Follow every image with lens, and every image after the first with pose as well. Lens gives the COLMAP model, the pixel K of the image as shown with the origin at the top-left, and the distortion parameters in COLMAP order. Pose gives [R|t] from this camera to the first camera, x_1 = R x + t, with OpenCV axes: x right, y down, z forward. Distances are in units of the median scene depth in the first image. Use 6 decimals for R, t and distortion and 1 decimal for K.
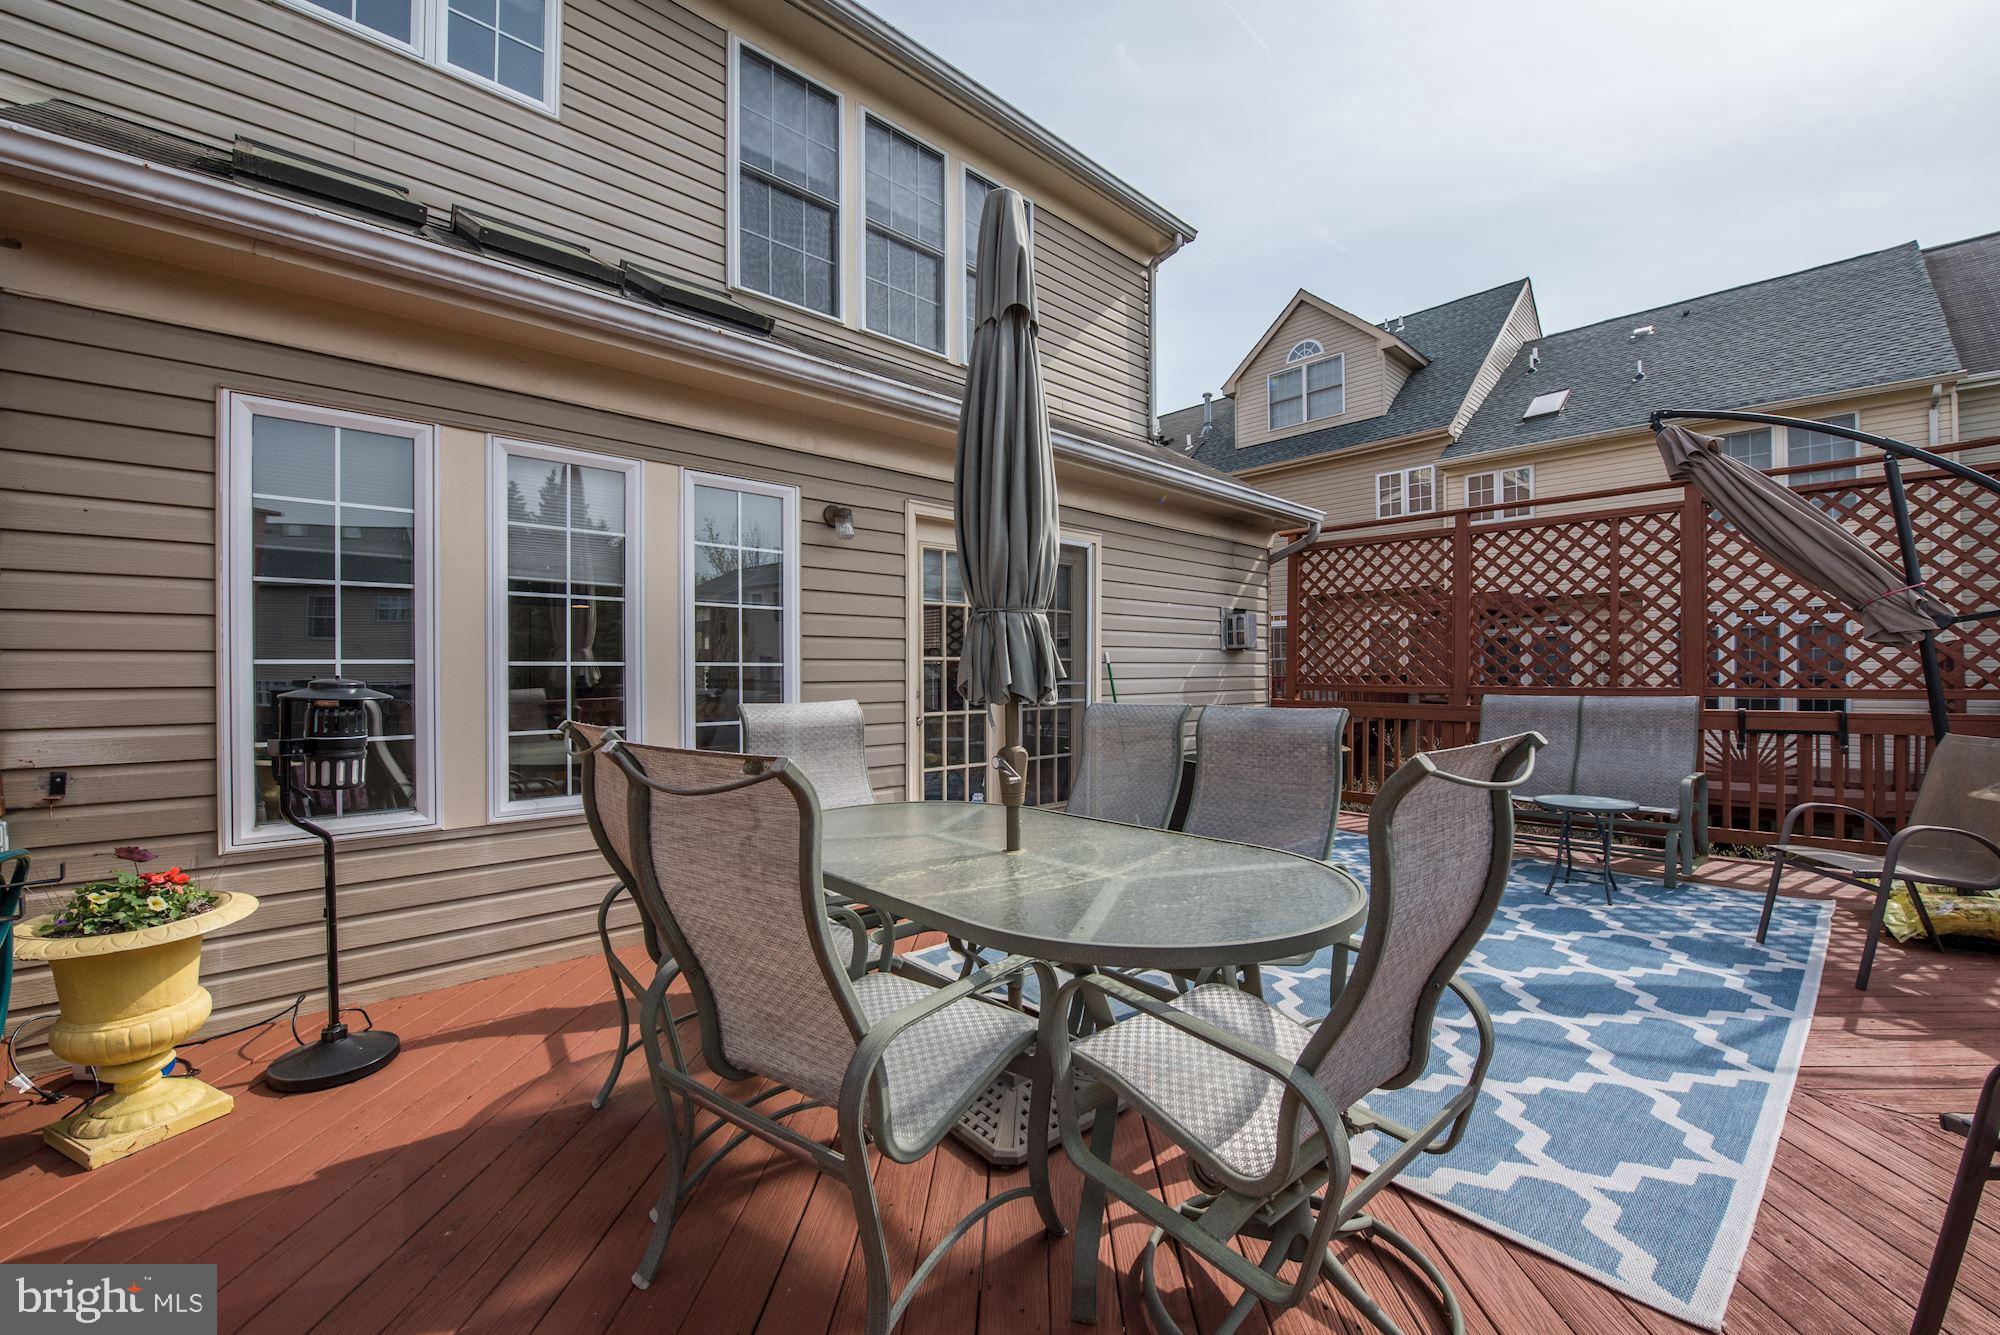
lens RADIAL K [[794.7, 0, 1004.2], [0, 794.7, 664.7], [0, 0, 1]] dist [0.001284, 0.000242]
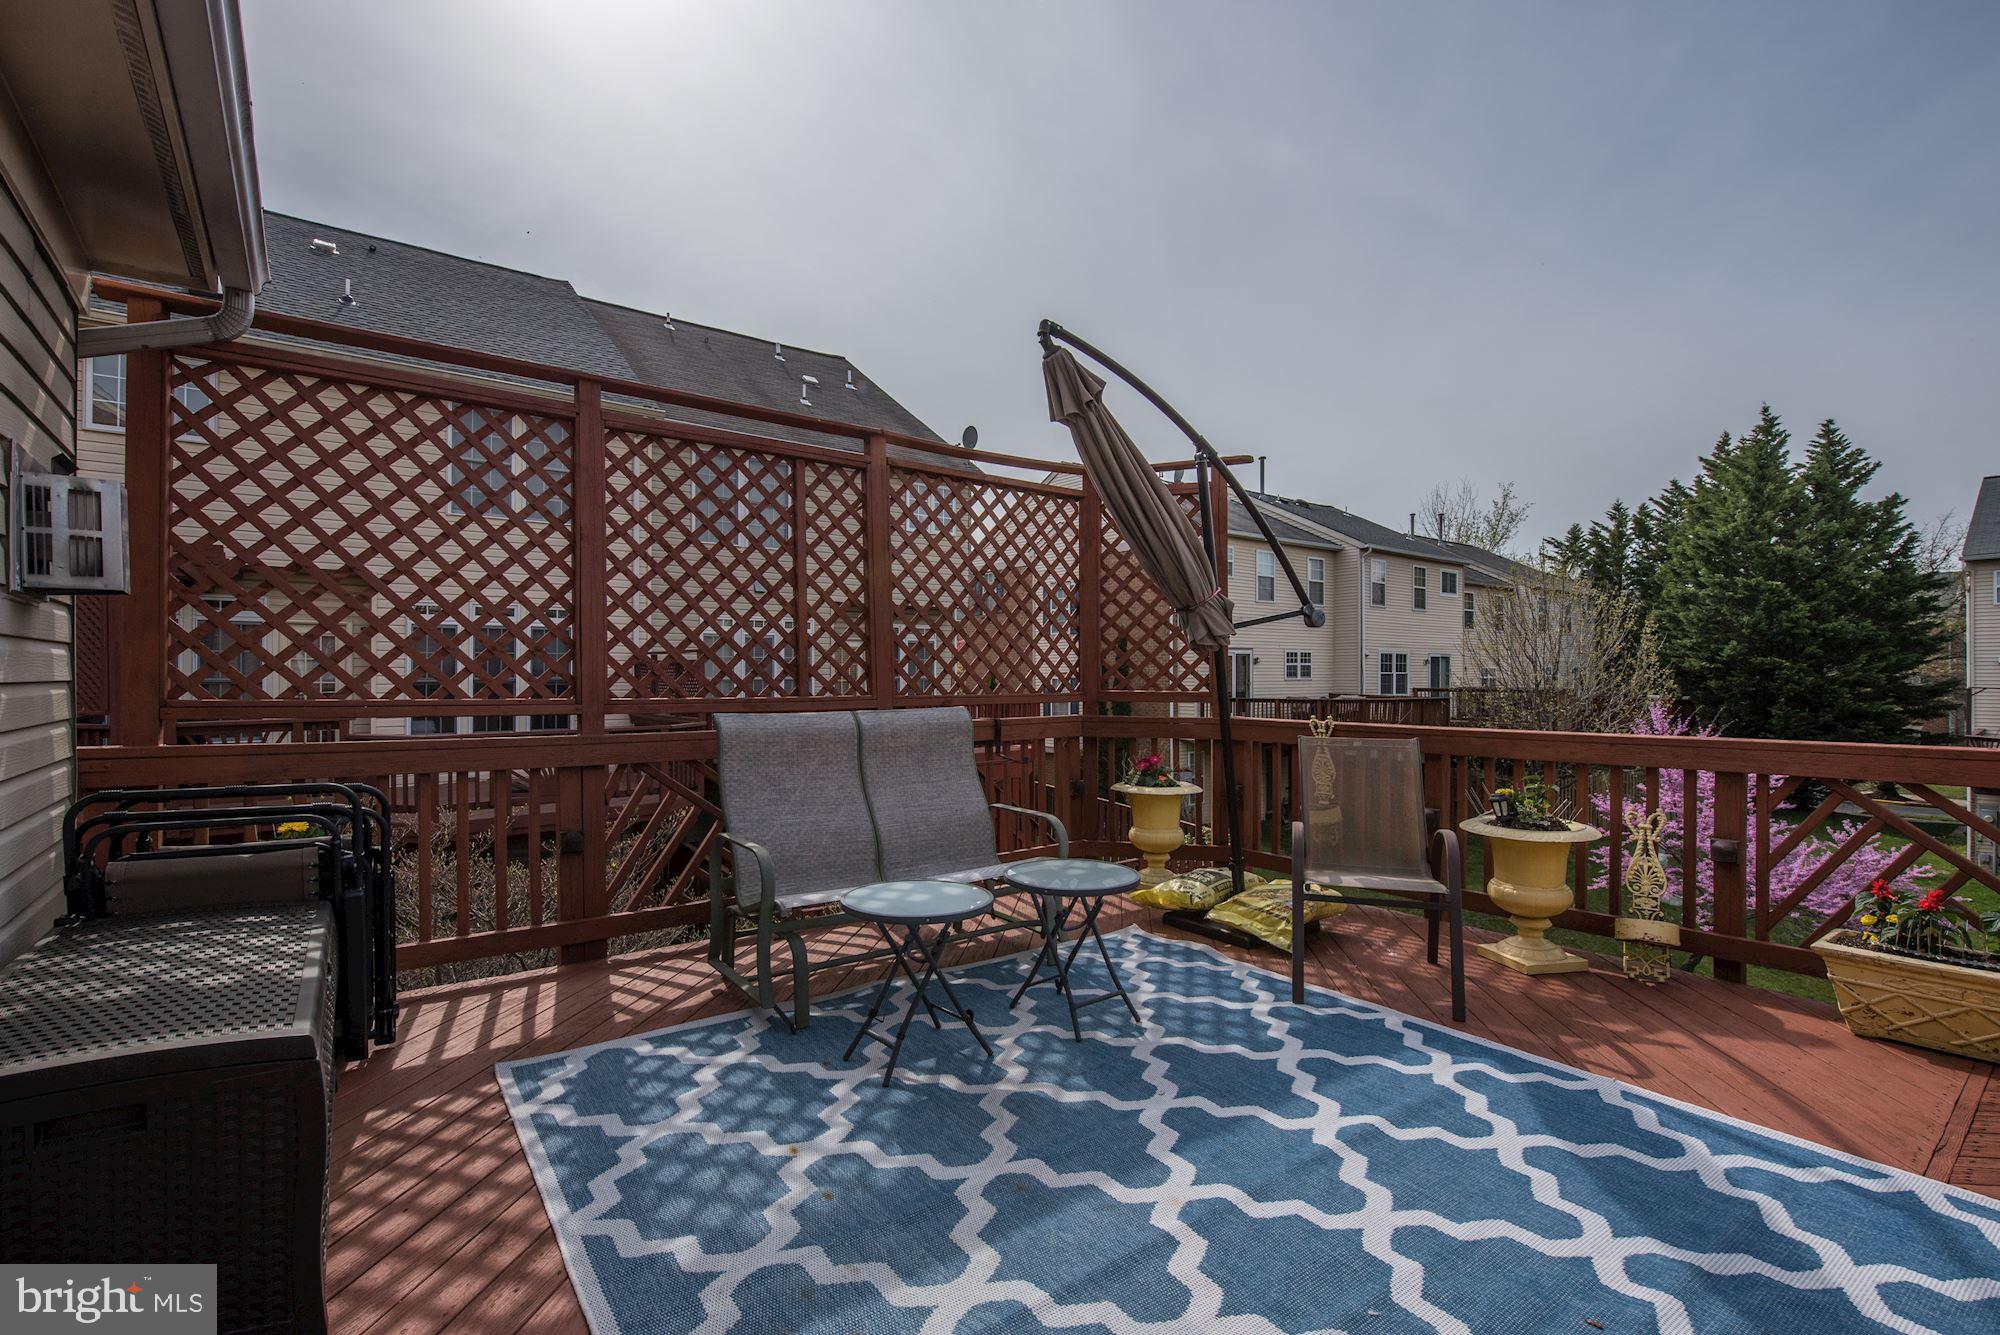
lens RADIAL K [[895.8, 0, 1000.0], [0, 895.8, 667.5], [0, 0, 1]] dist [0.001148, -0.007291]
pose [[0.096864, 0.011017, 0.995237, -0.010872], [-0.012639, 0.999872, -0.009838, 0.013792], [-0.995217, -0.011626, 0.096991, 1.260465]]
